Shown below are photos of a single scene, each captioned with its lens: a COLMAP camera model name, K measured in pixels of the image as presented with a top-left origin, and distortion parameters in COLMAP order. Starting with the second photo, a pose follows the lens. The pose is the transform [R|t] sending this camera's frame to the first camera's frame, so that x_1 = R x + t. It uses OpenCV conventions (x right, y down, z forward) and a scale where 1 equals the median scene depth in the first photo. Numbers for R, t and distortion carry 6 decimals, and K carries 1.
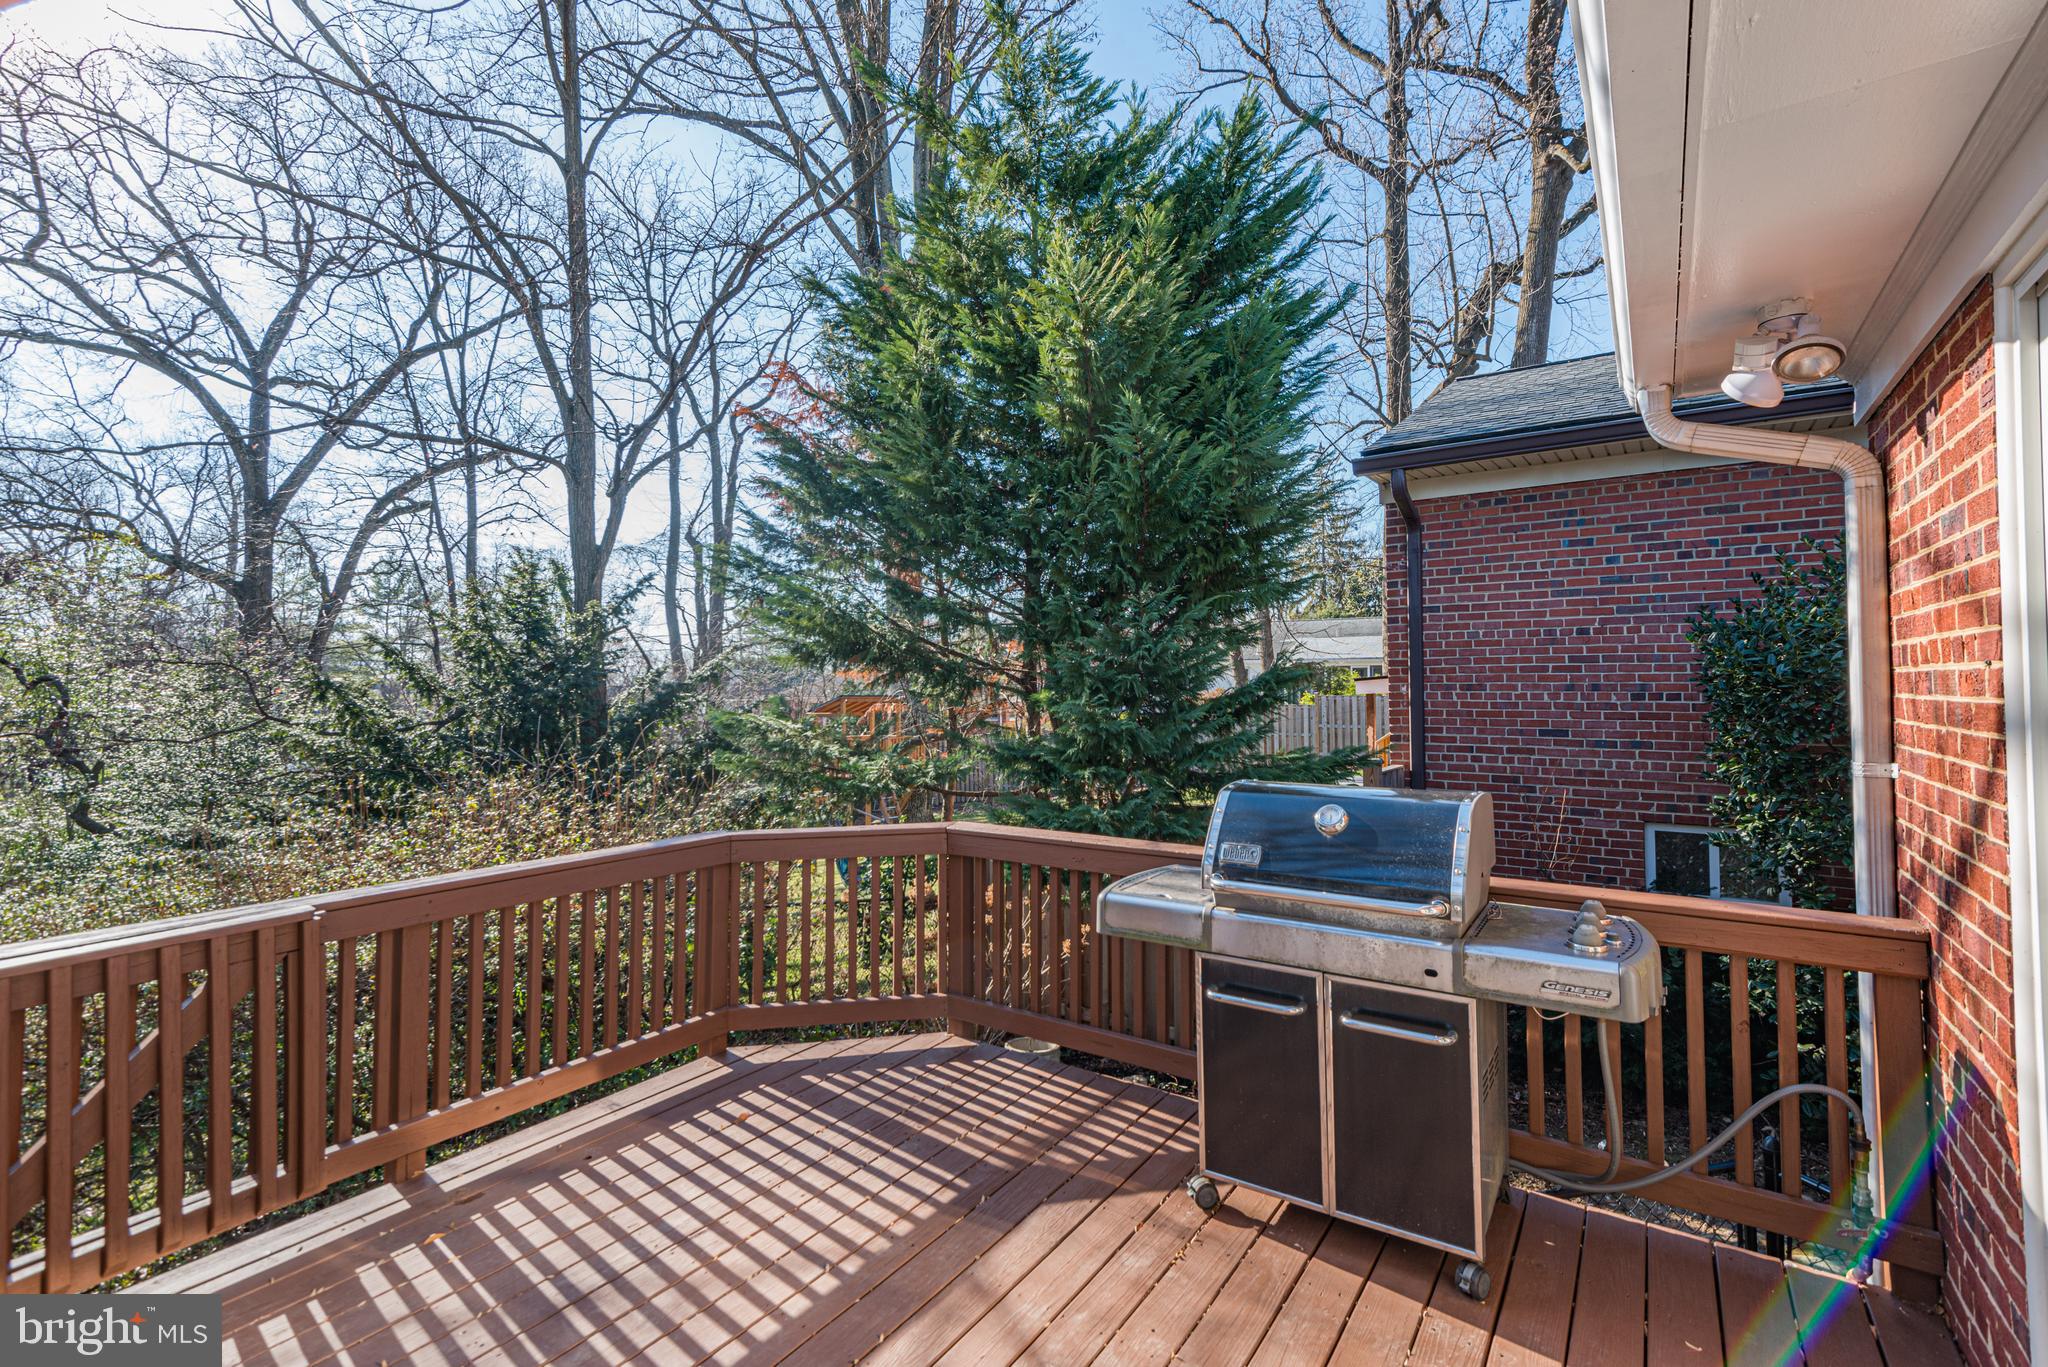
lens RADIAL K [[935.7, 0, 1024.0], [0, 935.7, 683.5], [0, 0, 1]] dist [0.033741, -0.013846]
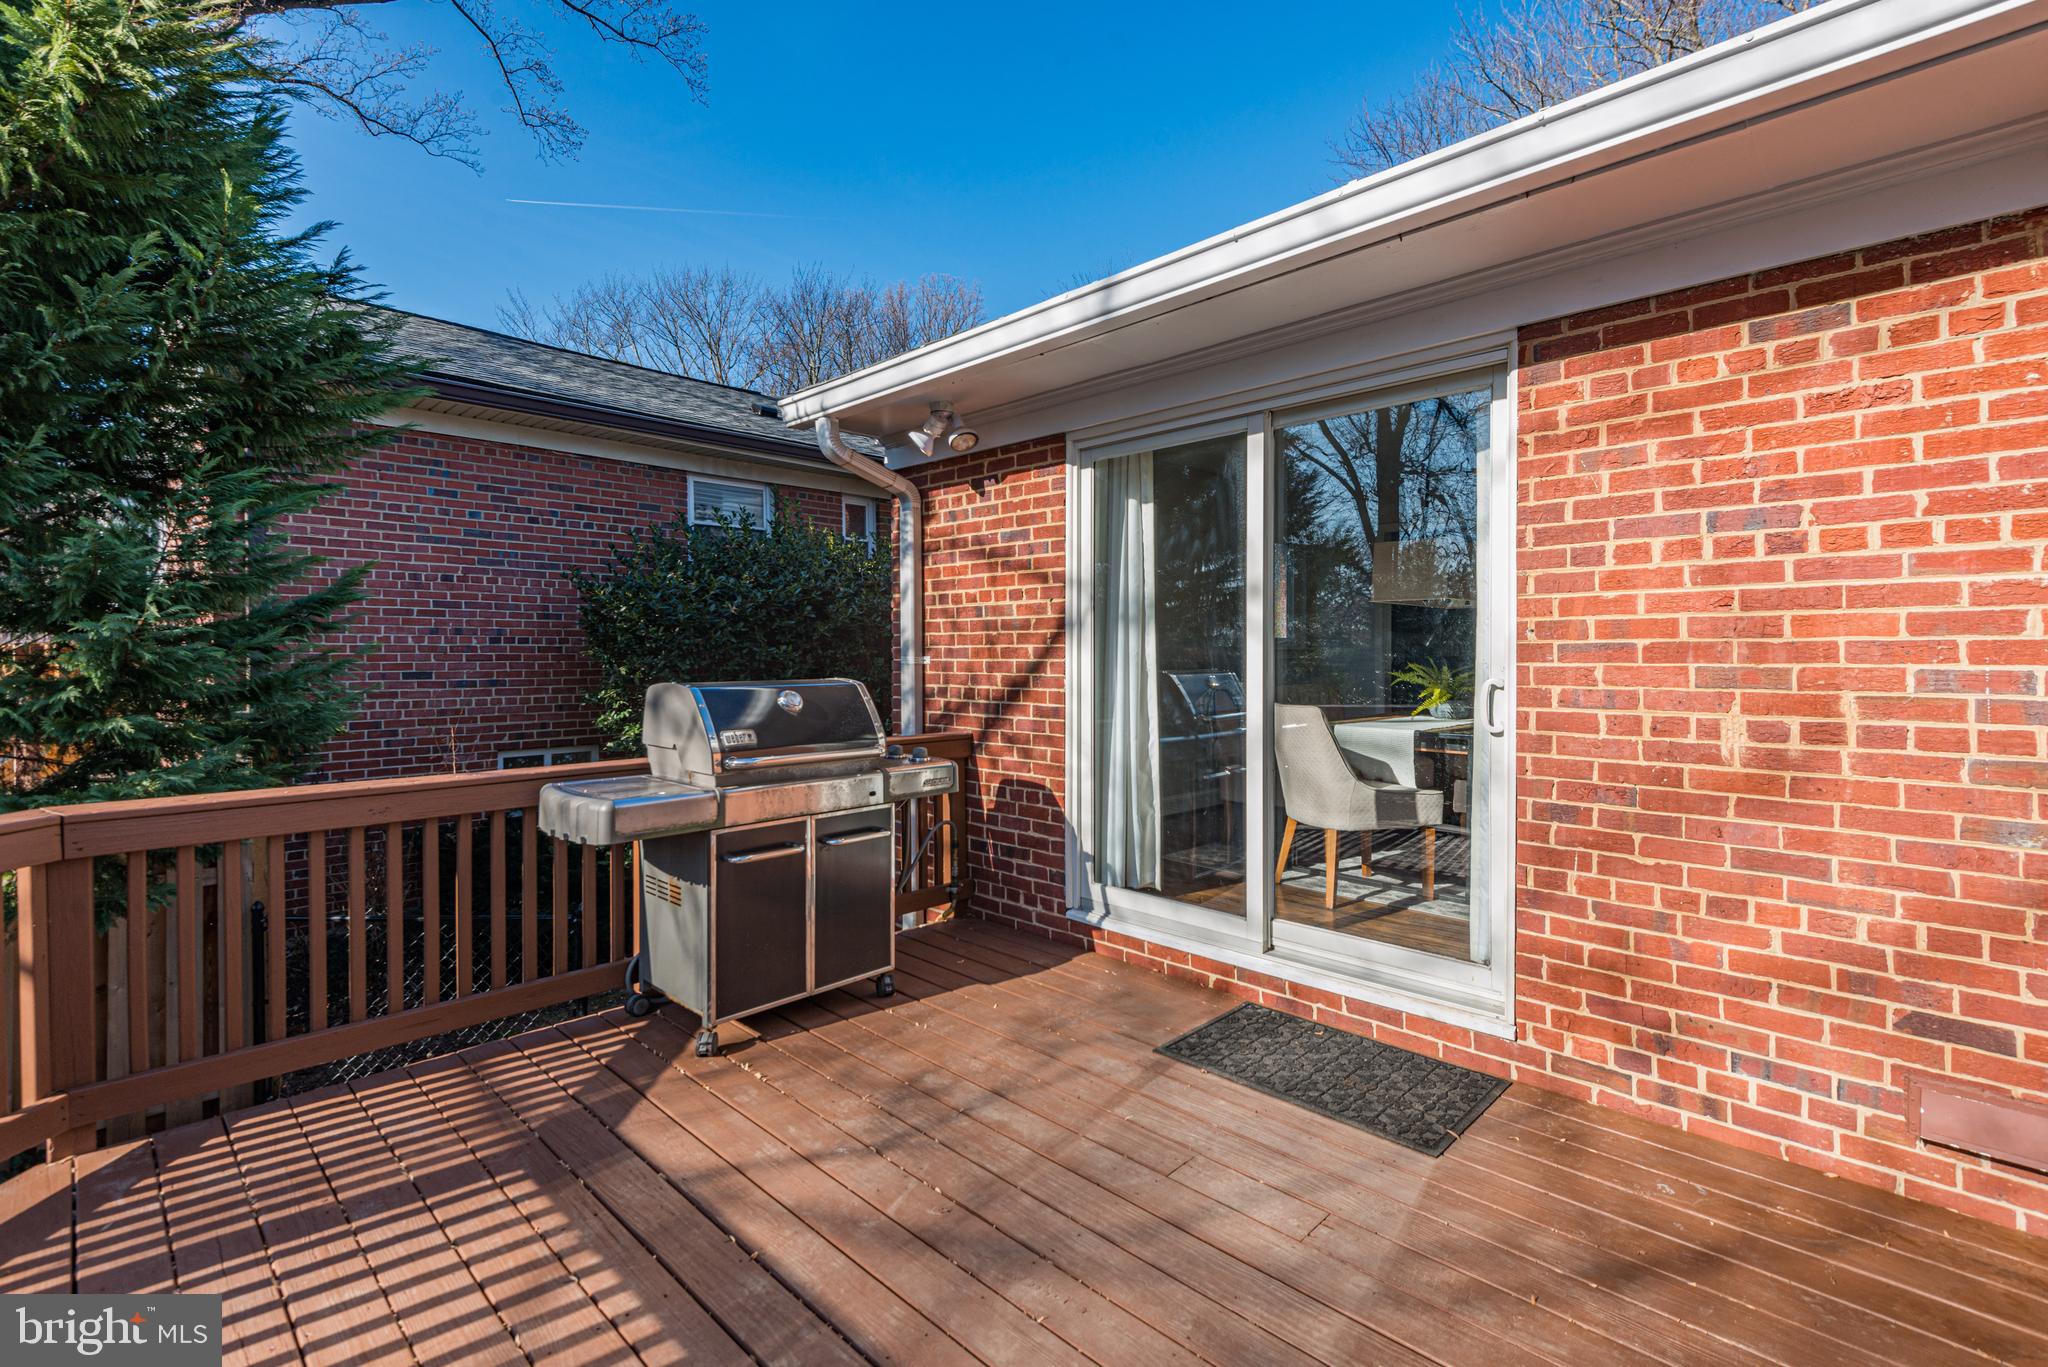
lens RADIAL K [[935.7, 0, 1024.0], [0, 935.7, 683.5], [0, 0, 1]] dist [0.033741, -0.013846]
pose [[0.179985, -0.028075, 0.983269, -0.697340], [-0.000876, 0.999588, 0.028702, 0.065833], [-0.983669, -0.006027, 0.179886, 0.362285]]
